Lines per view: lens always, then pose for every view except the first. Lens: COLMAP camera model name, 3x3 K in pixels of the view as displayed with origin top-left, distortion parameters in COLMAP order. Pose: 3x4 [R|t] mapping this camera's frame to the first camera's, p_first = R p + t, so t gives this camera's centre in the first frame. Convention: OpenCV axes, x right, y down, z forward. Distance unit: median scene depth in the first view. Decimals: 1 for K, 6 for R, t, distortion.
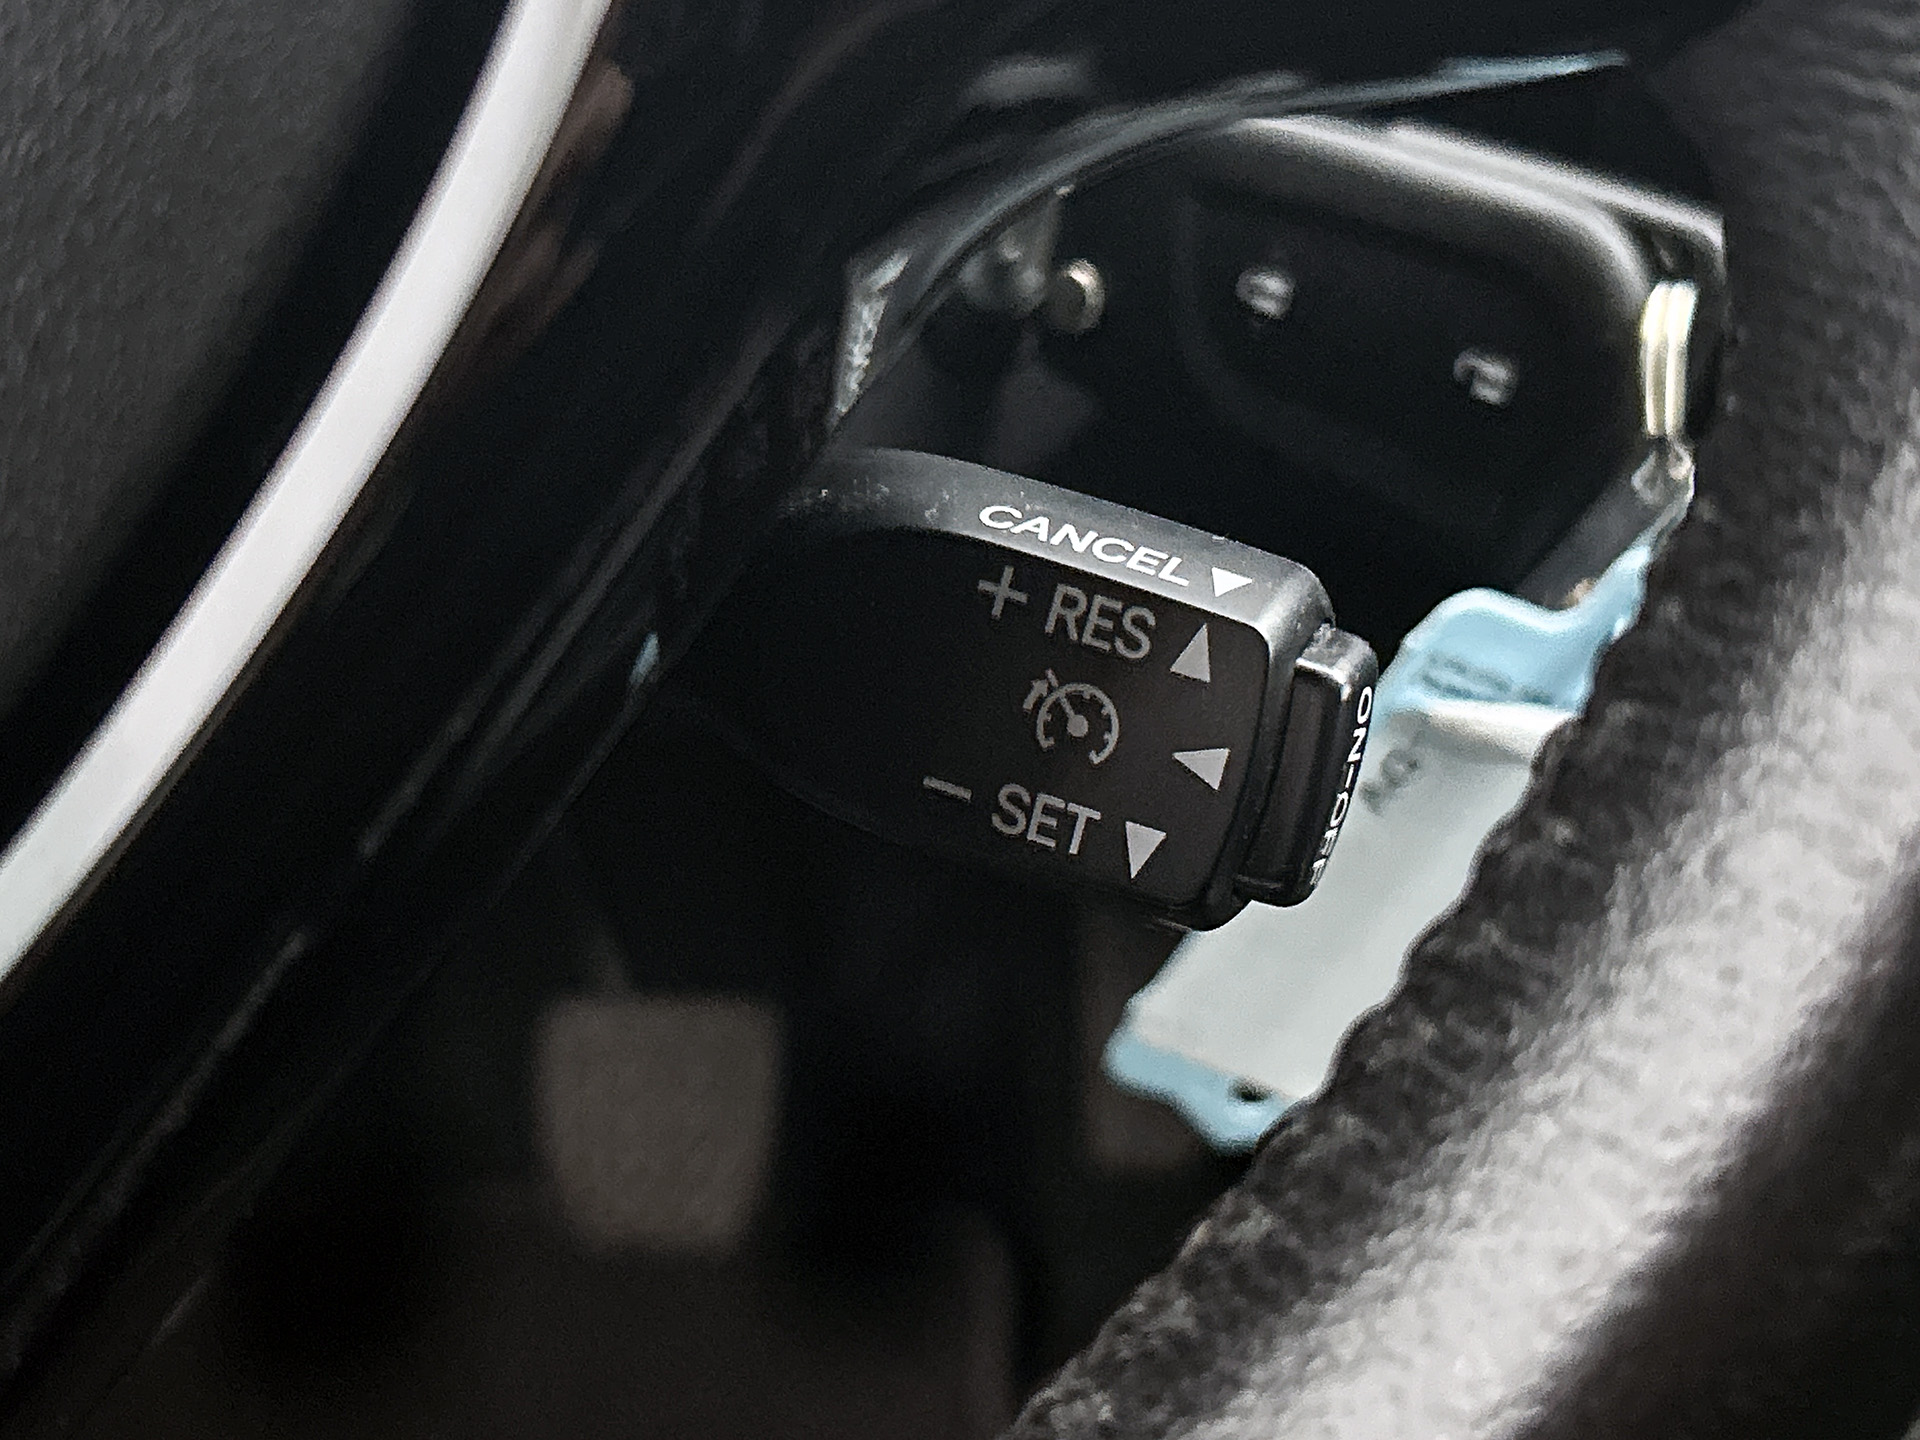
lens RADIAL K [[3106.4, 0, 960.0], [0, 3106.4, 720.0], [0, 0, 1]] dist [0.284193, -1.014039]
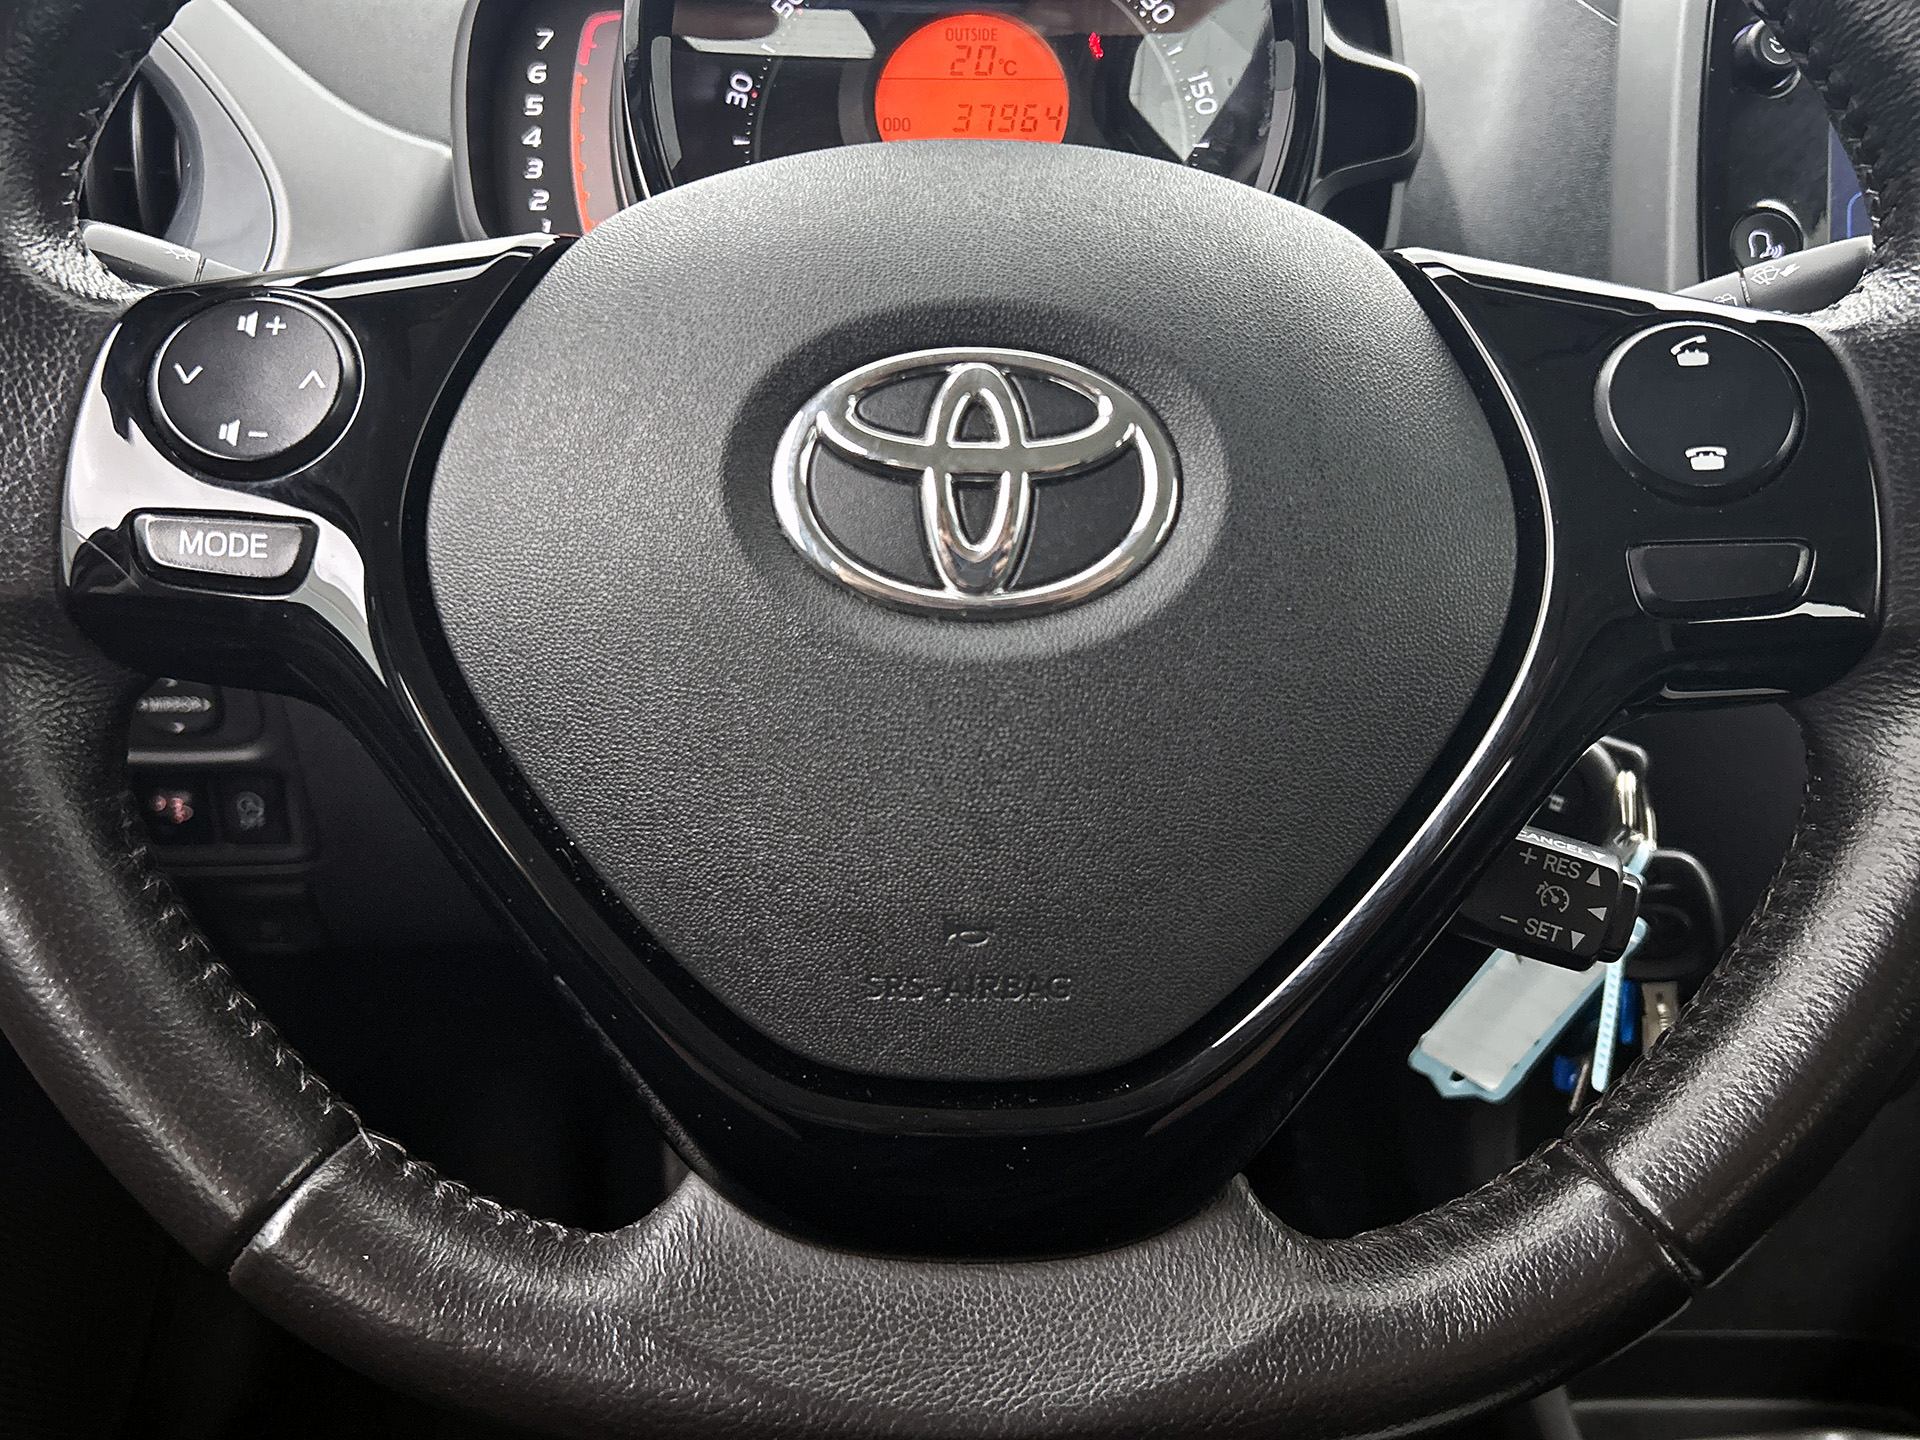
lens RADIAL K [[1686.5, 0, 966.7], [0, 1686.5, 769.6], [0, 0, 1]] dist [-0.009923, -0.002865]
pose [[0.999039, 0.030121, 0.031836, -0.581182], [-0.025342, 0.989670, -0.141109, 0.120363], [-0.035757, 0.140166, 0.989482, -0.634813]]
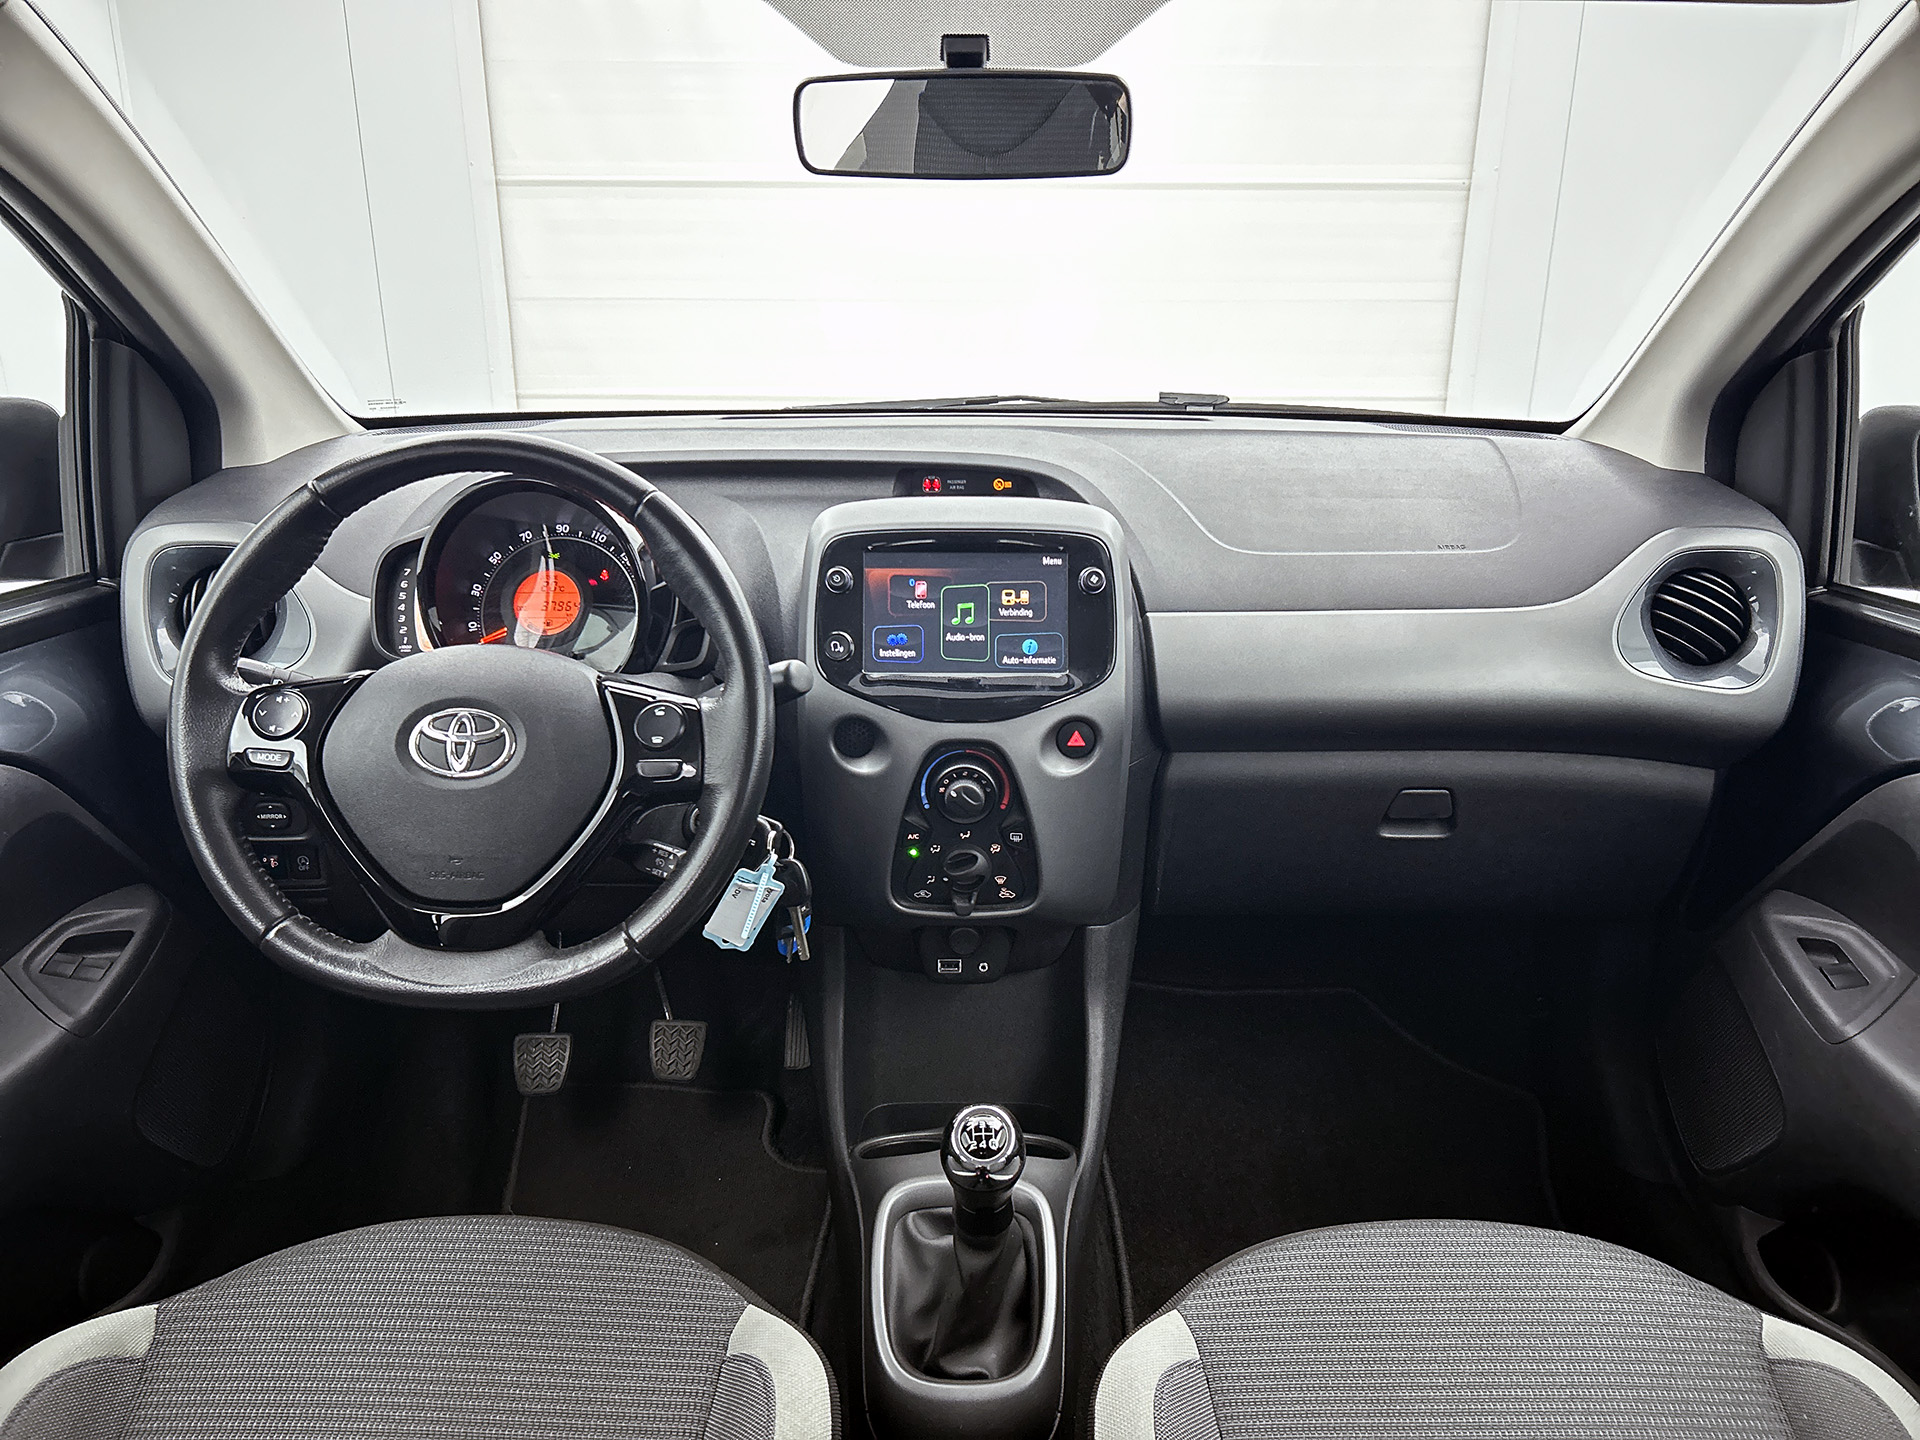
lens RADIAL K [[1503.2, 0, 957.8], [0, 1503.2, 785.6], [0, 0, 1]] dist [0.042510, -0.002062]
pose [[0.999346, 0.033731, -0.013039, 1.069929], [-0.035815, 0.973082, -0.227658, 0.844819], [0.005009, 0.227976, 0.973654, -3.866973]]
